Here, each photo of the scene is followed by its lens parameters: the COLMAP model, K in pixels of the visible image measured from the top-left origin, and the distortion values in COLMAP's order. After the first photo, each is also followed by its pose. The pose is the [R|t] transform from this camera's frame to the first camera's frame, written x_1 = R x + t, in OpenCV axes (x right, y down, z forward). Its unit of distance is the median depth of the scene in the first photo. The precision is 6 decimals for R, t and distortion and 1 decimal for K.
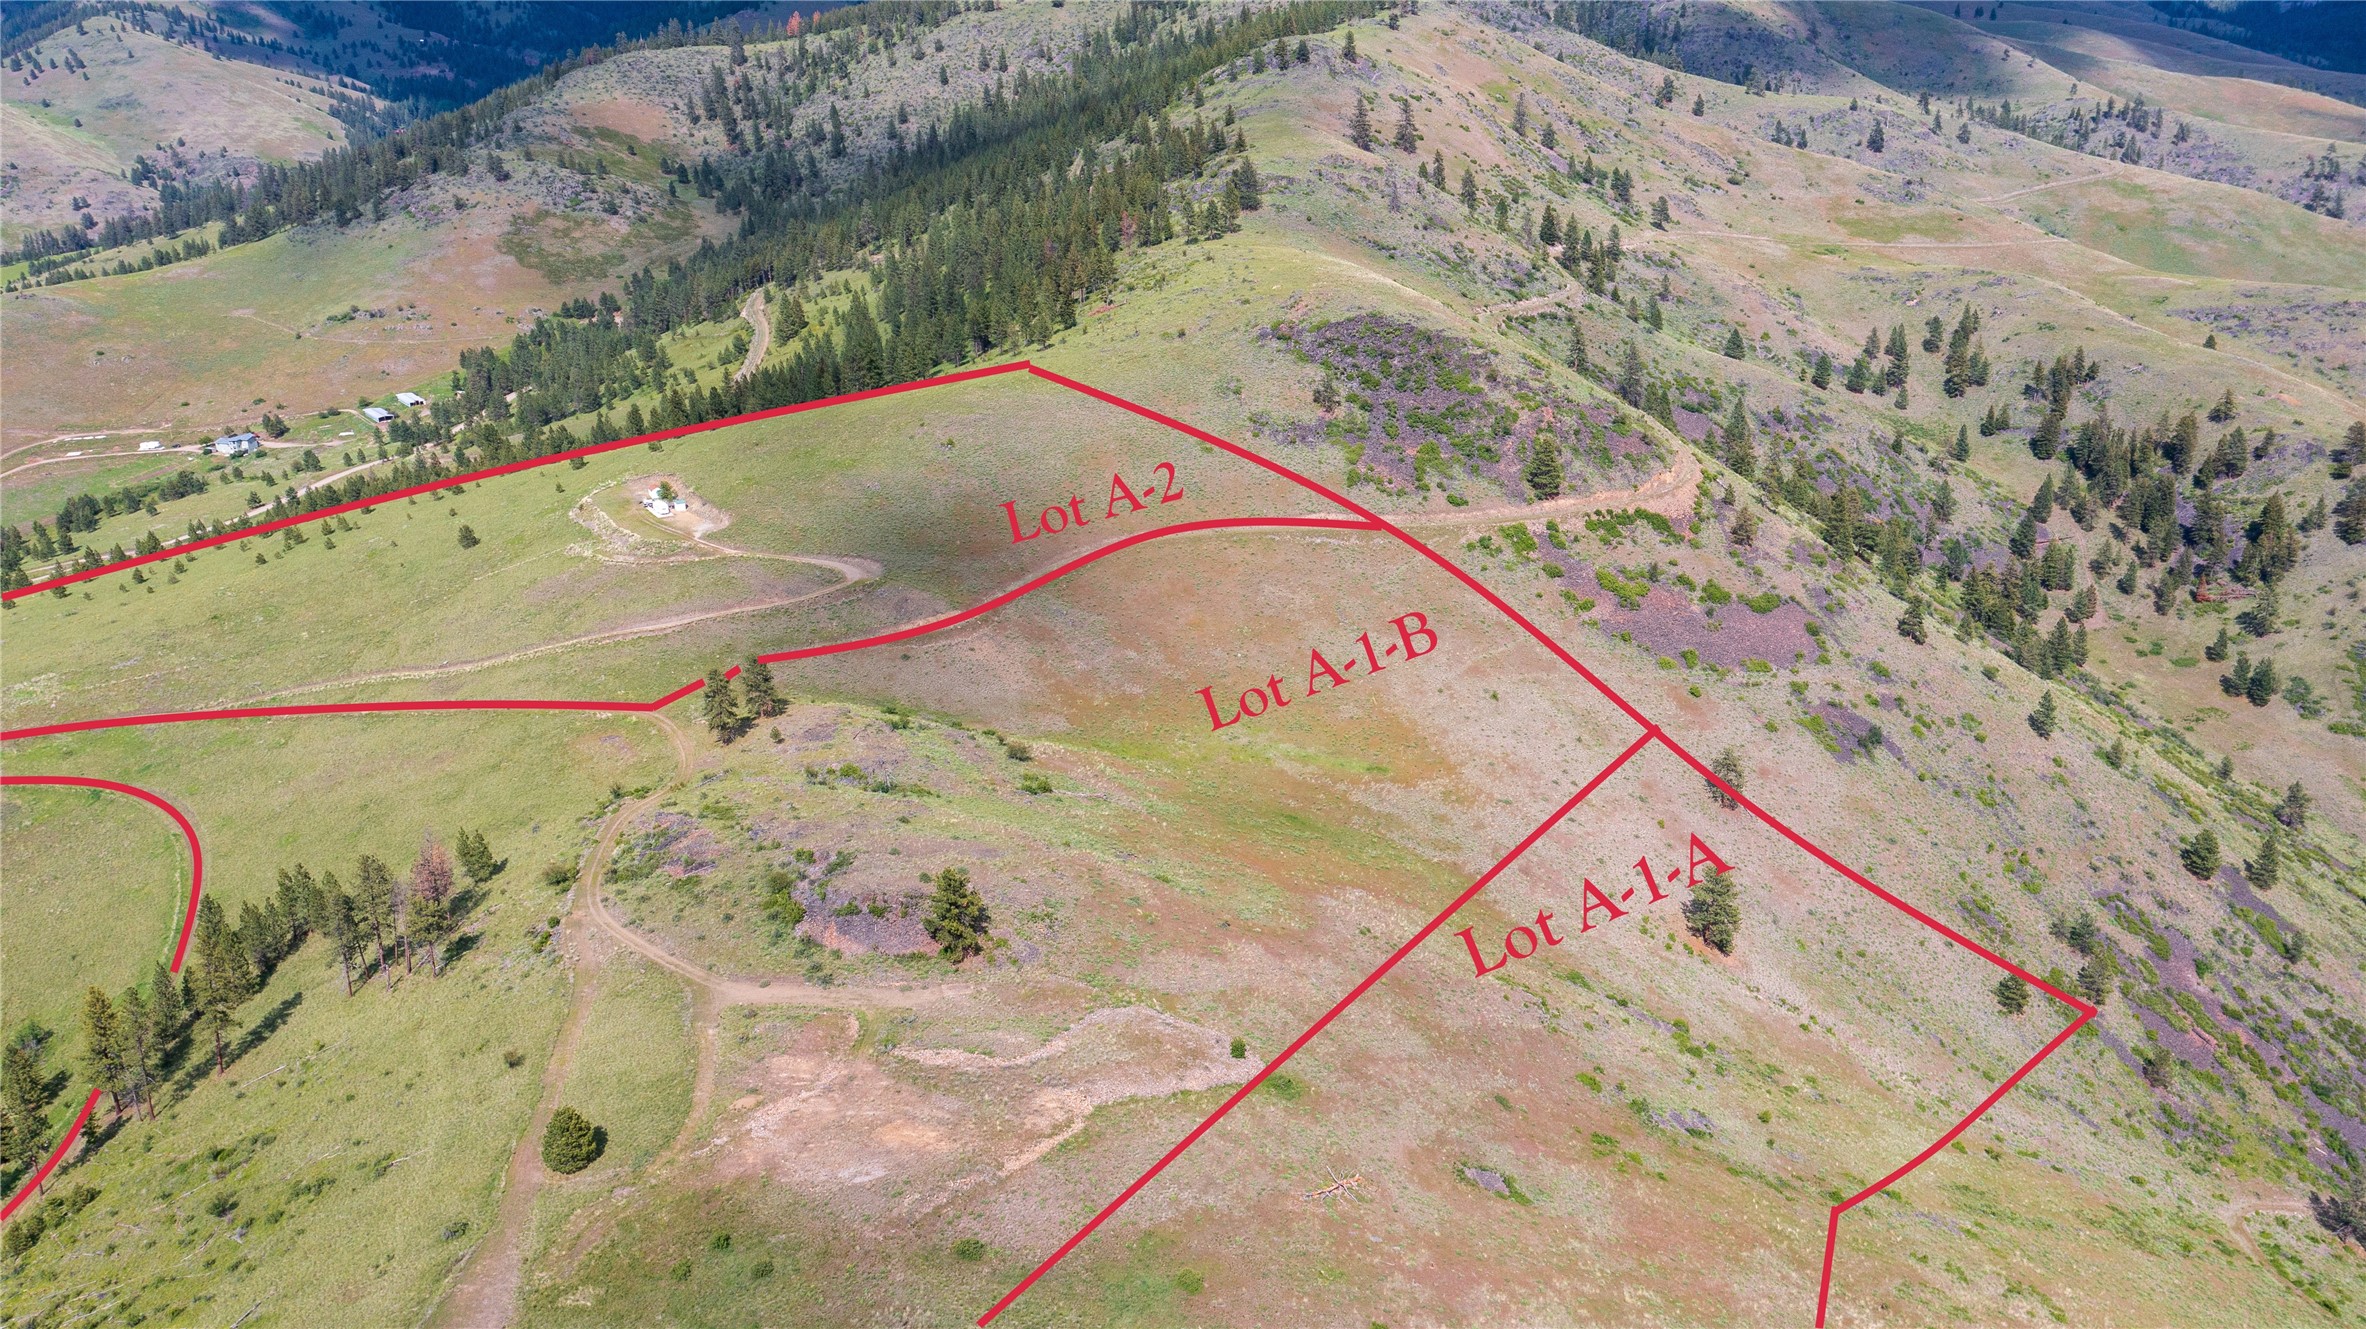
lens RADIAL K [[1867.6, 0, 1181.5], [0, 1867.6, 662.3], [0, 0, 1]] dist [-0.003625, 0.008619]
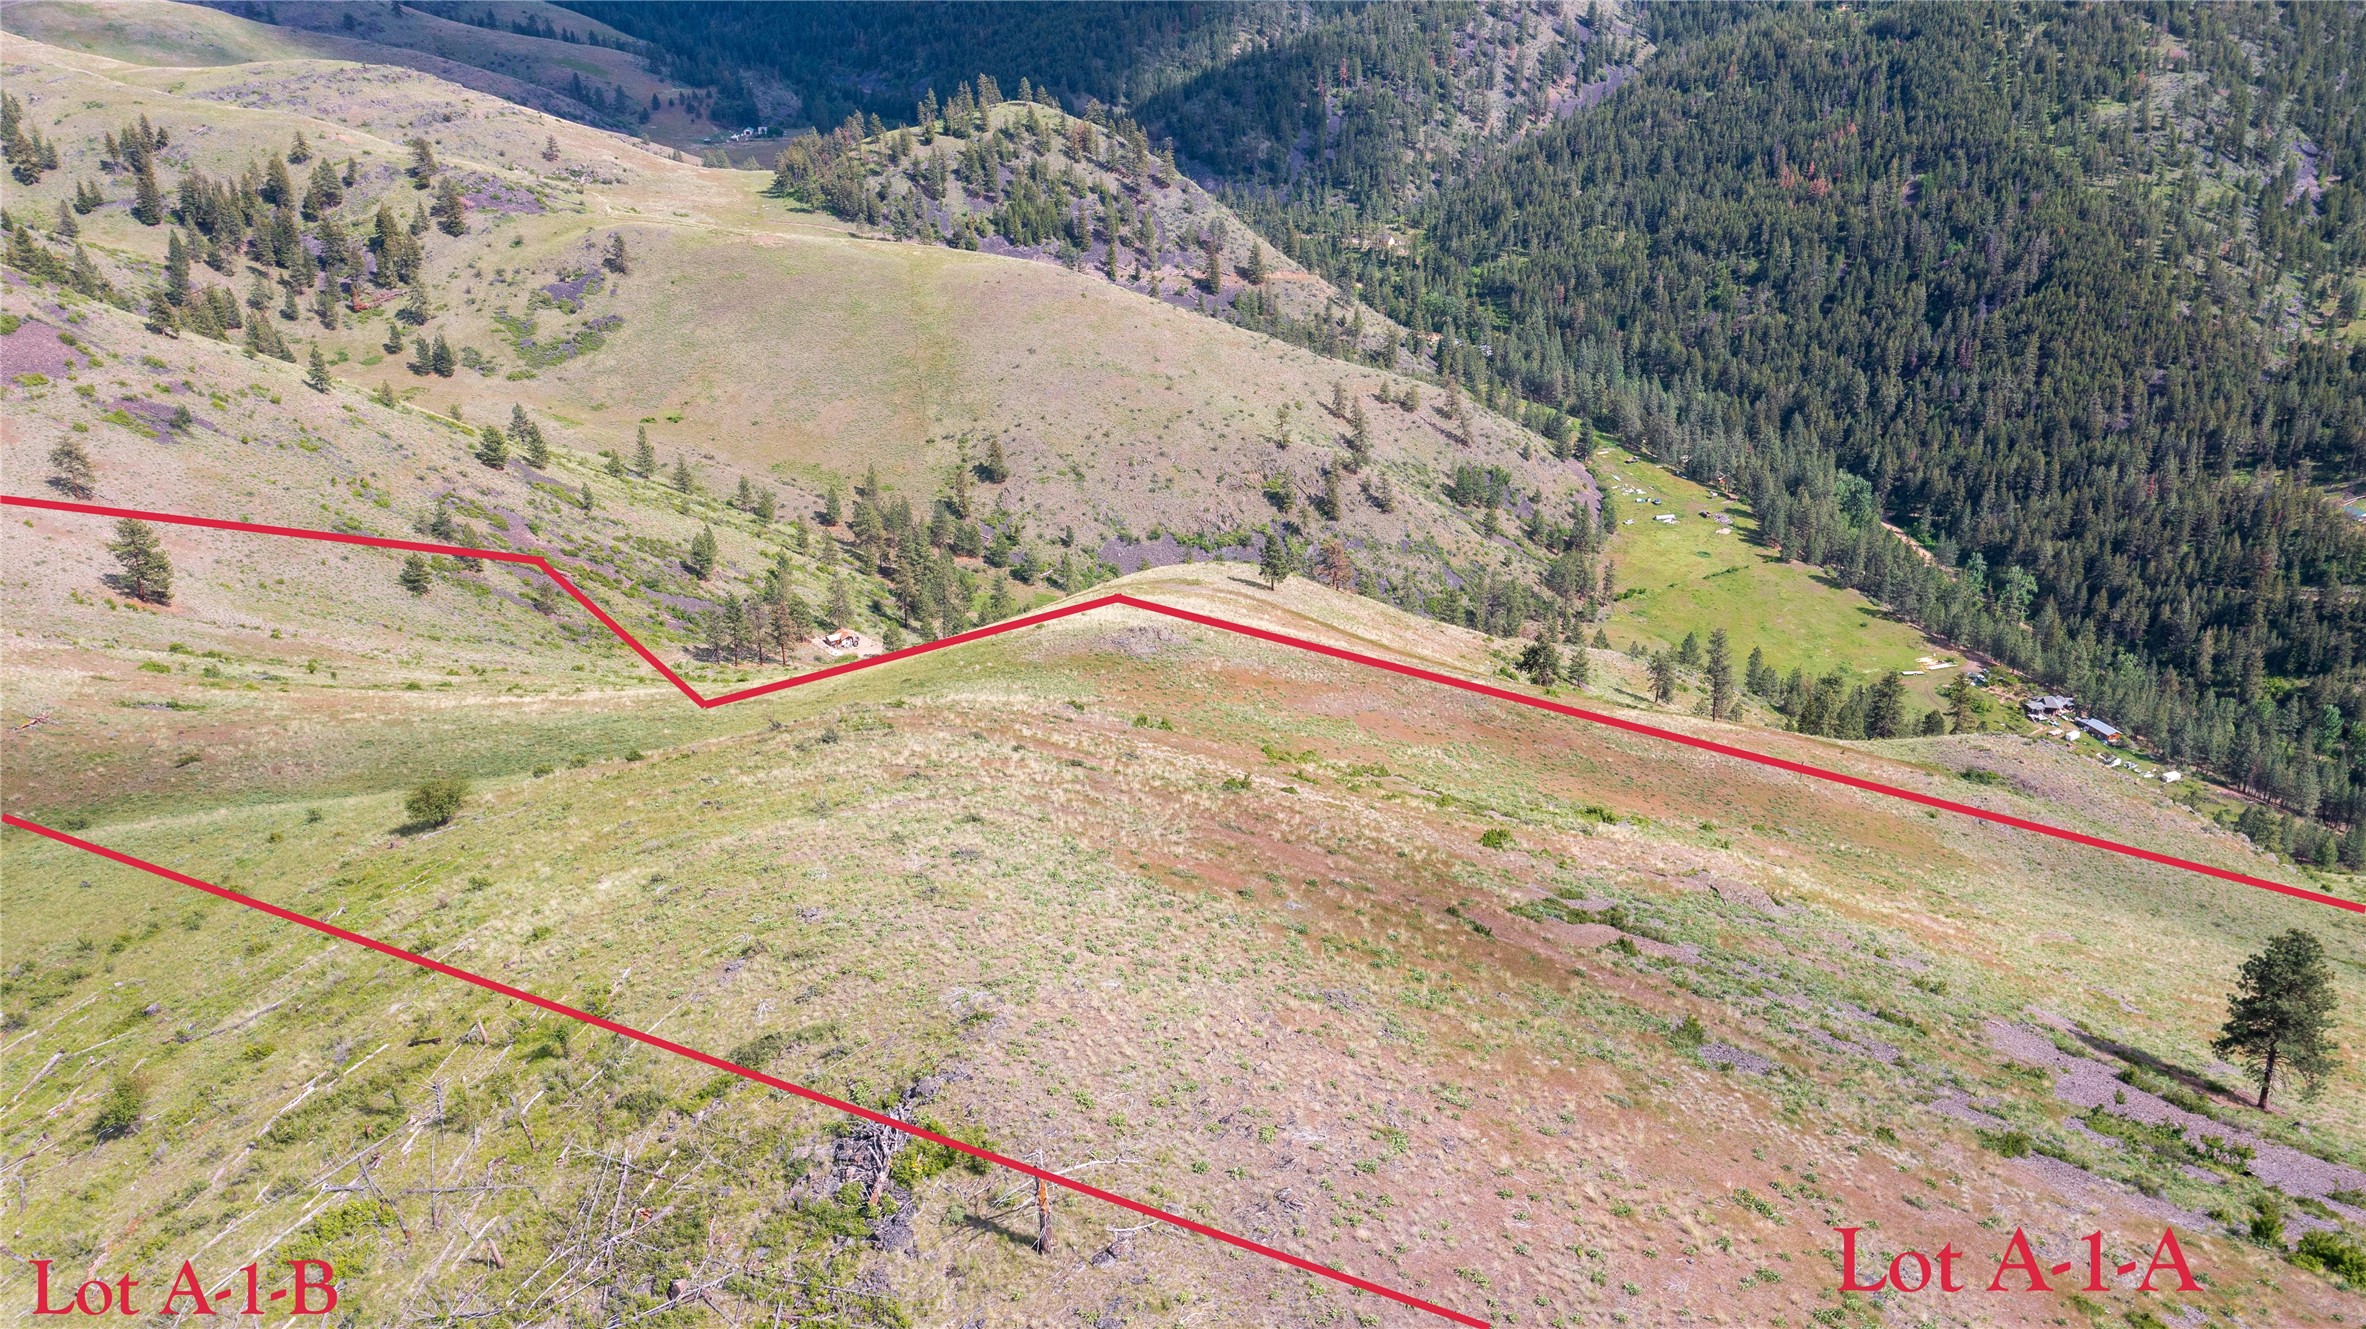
lens RADIAL K [[1867.6, 0, 1181.8], [0, 1867.6, 658.4], [0, 0, 1]] dist [-0.003625, 0.008619]
pose [[0.532872, -0.326117, 0.780830, -0.117475], [0.287636, 0.937615, 0.195304, 0.081687], [-0.795810, 0.120523, 0.593432, -0.010944]]
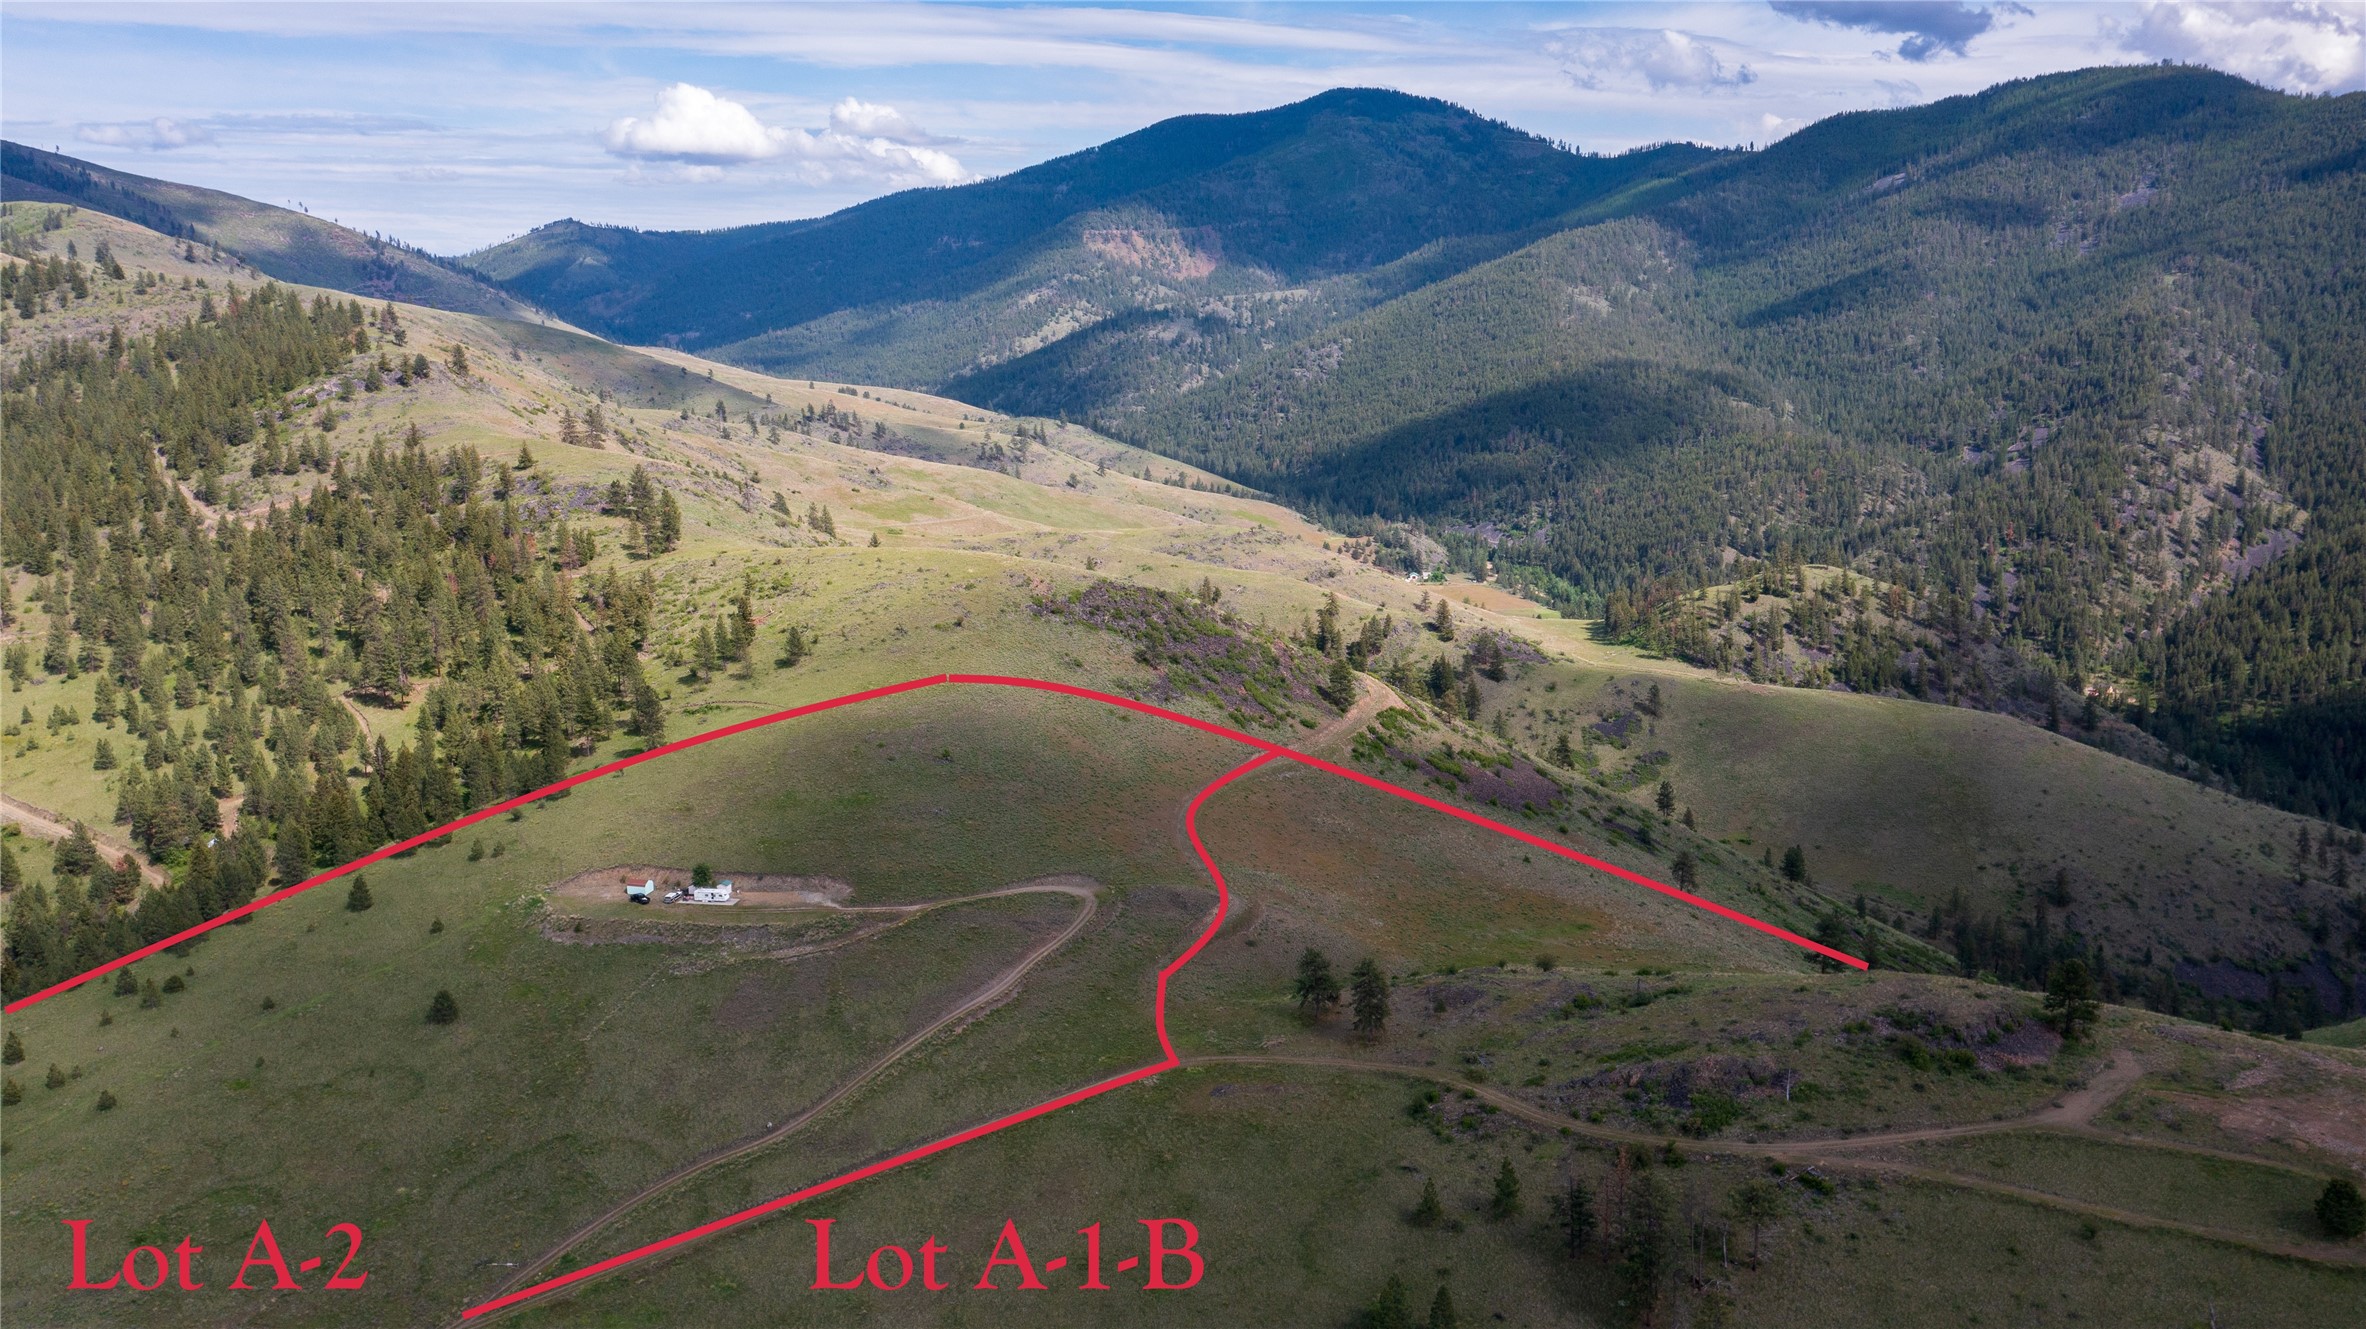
lens RADIAL K [[1867.6, 0, 1184.2], [0, 1867.6, 669.0], [0, 0, 1]] dist [-0.003625, 0.008619]
pose [[0.653171, -0.141593, 0.743854, -0.520467], [0.264439, 0.963164, -0.048863, -0.059370], [-0.709535, 0.228621, 0.666553, 0.224294]]
